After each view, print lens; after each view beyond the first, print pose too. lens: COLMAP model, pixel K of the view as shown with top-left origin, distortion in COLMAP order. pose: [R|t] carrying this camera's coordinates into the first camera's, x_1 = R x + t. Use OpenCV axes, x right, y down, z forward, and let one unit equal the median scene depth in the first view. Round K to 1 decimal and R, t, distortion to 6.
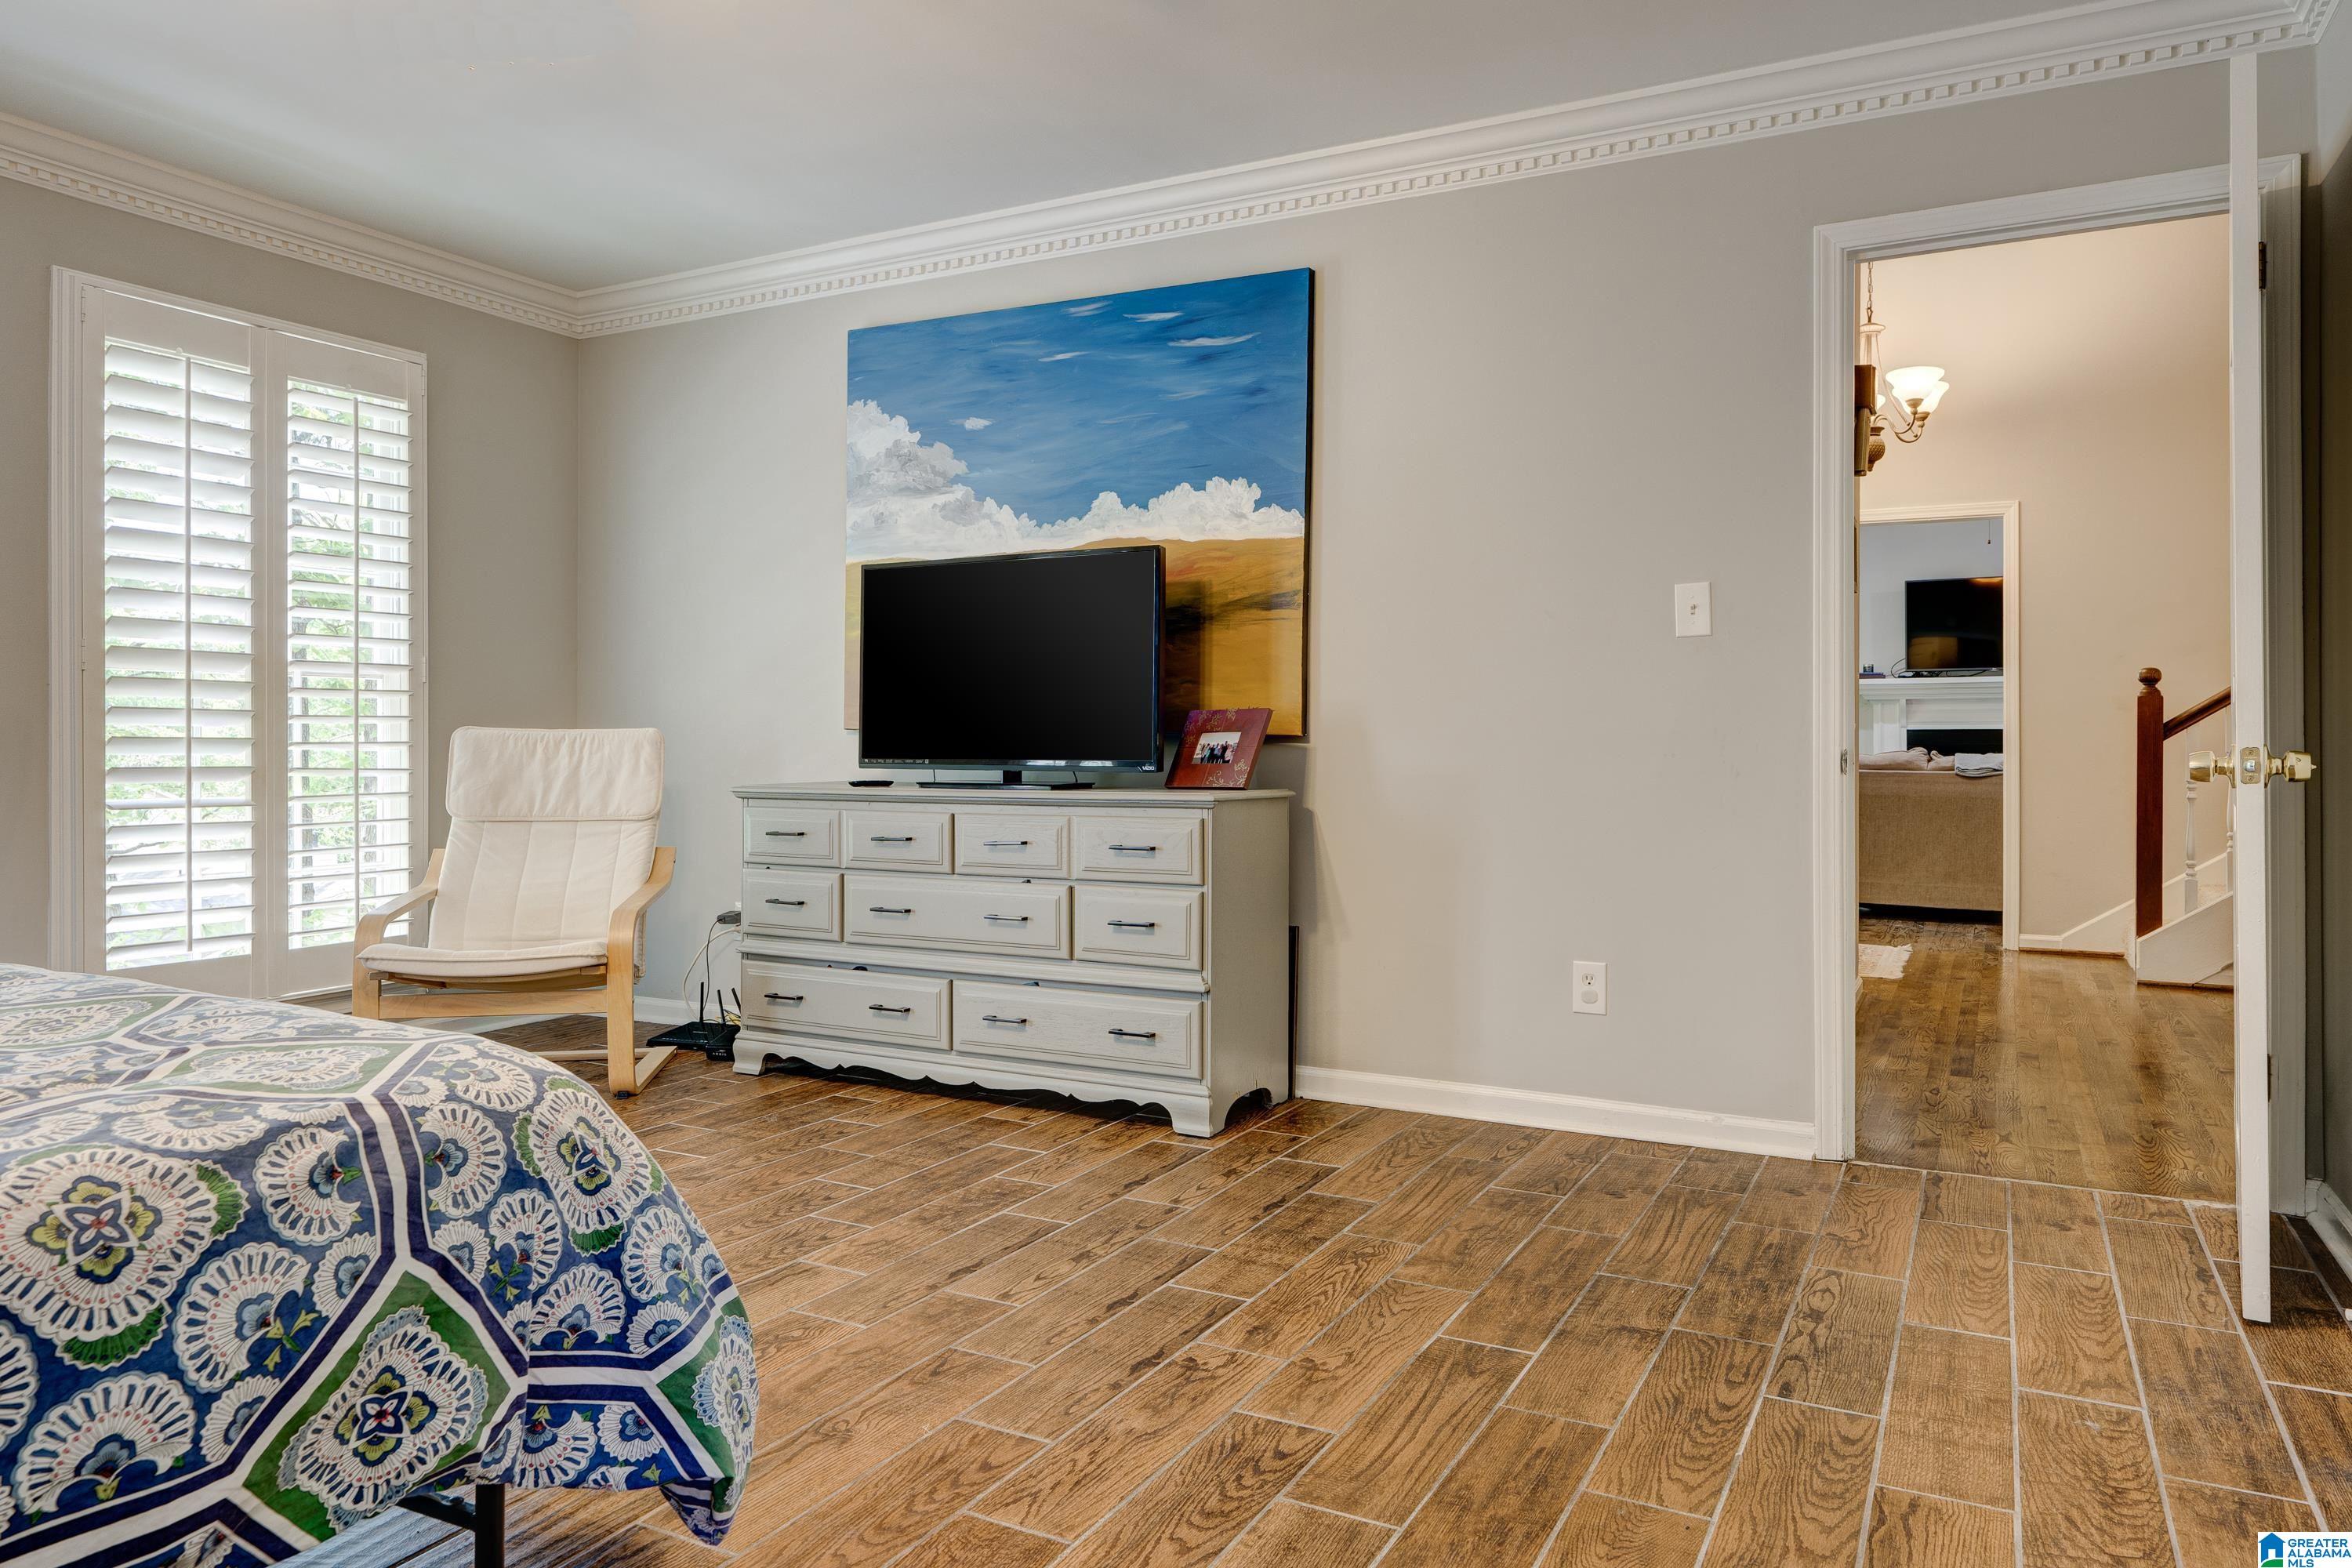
lens RADIAL K [[1564.3, 0, 1199.6], [0, 1564.3, 764.4], [0, 0, 1]] dist [-0.011567, -0.000618]
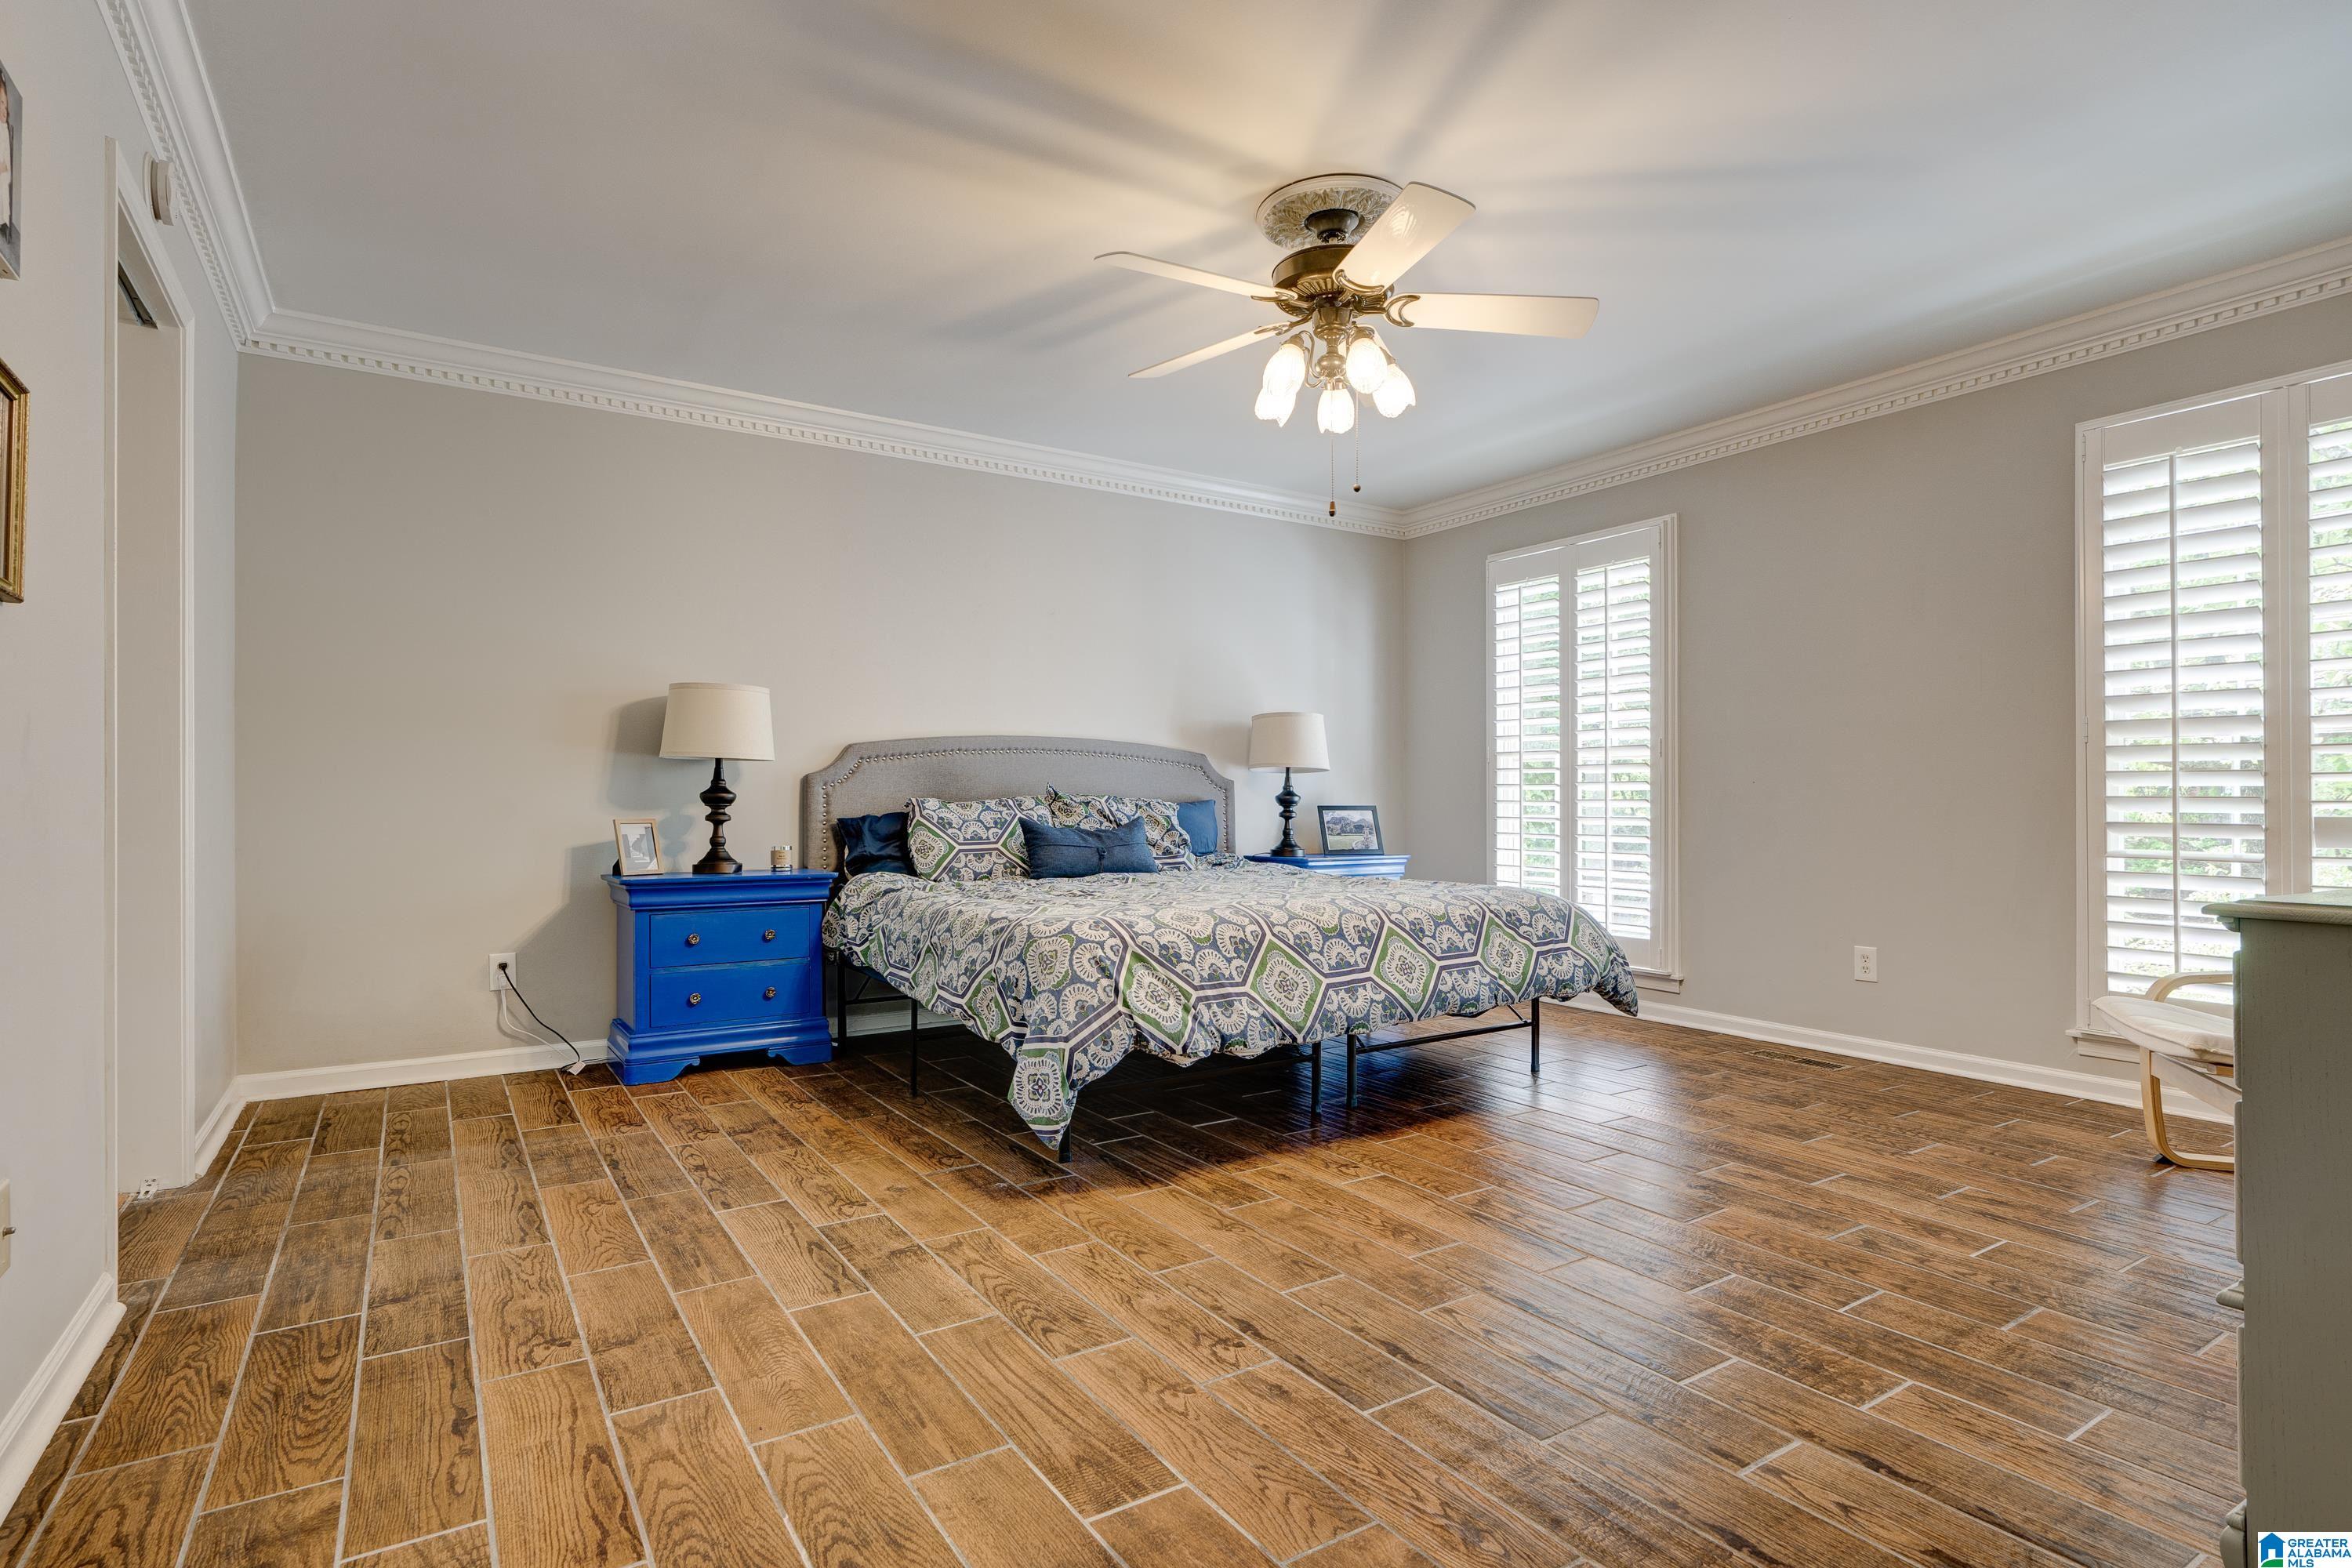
lens RADIAL K [[1181.2, 0, 1163.4], [0, 1181.2, 796.5], [0, 0, 1]] dist [-0.003433, -0.000138]
pose [[-0.507632, -0.001042, -0.861574, 0.753097], [-0.010874, 0.999927, 0.005197, -0.021472], [0.861506, 0.012007, -0.507606, 1.366770]]
